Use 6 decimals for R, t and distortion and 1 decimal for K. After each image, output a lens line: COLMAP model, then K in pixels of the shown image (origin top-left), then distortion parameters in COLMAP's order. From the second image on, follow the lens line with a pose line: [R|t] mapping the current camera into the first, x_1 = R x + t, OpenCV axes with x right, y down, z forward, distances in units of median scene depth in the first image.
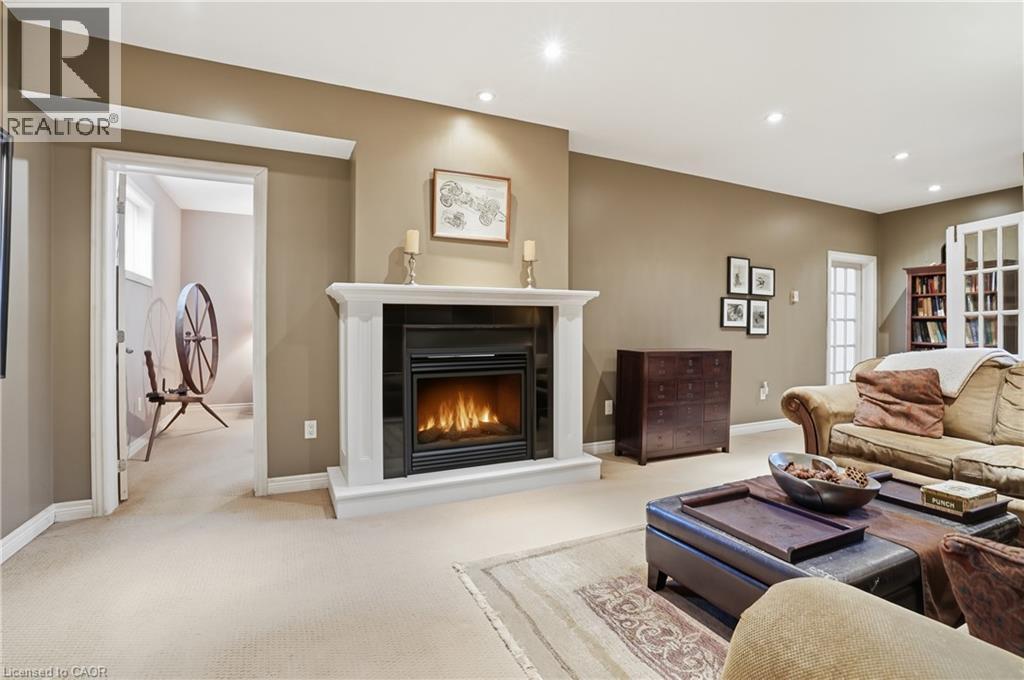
lens RADIAL K [[487.2, 0, 516.2], [0, 487.2, 334.0], [0, 0, 1]] dist [-0.036645, -0.000123]
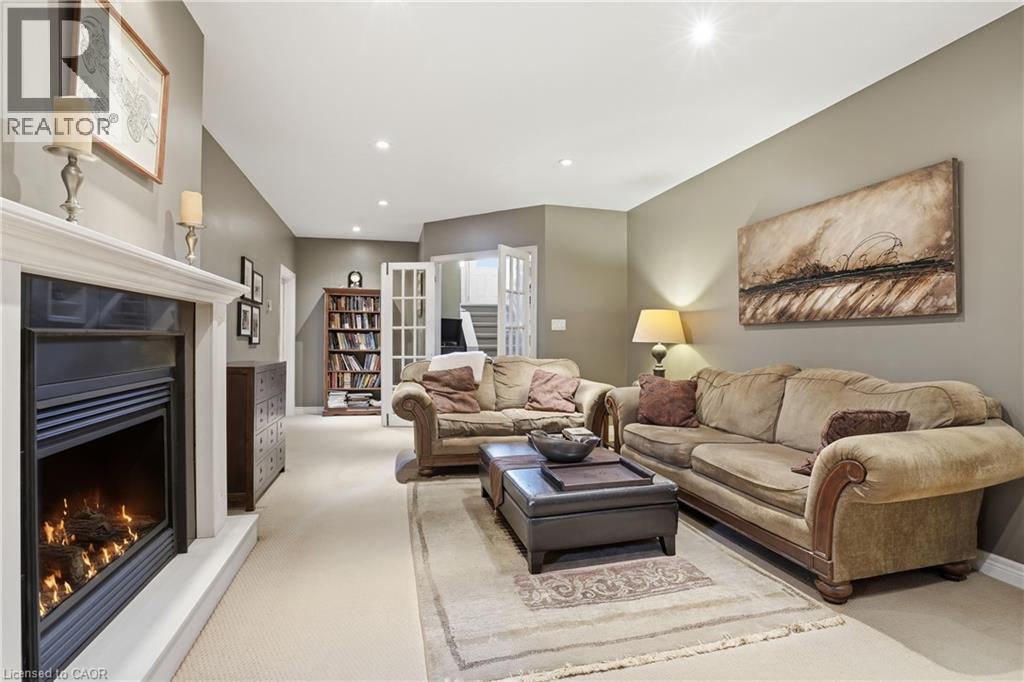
lens RADIAL K [[487.2, 0, 516.0], [0, 487.2, 340.4], [0, 0, 1]] dist [-0.036645, -0.000123]
pose [[0.173086, -0.001078, 0.984906, -0.558210], [0.004649, 0.999989, 0.000277, -0.006600], [-0.984896, 0.004531, 0.173089, 0.574890]]
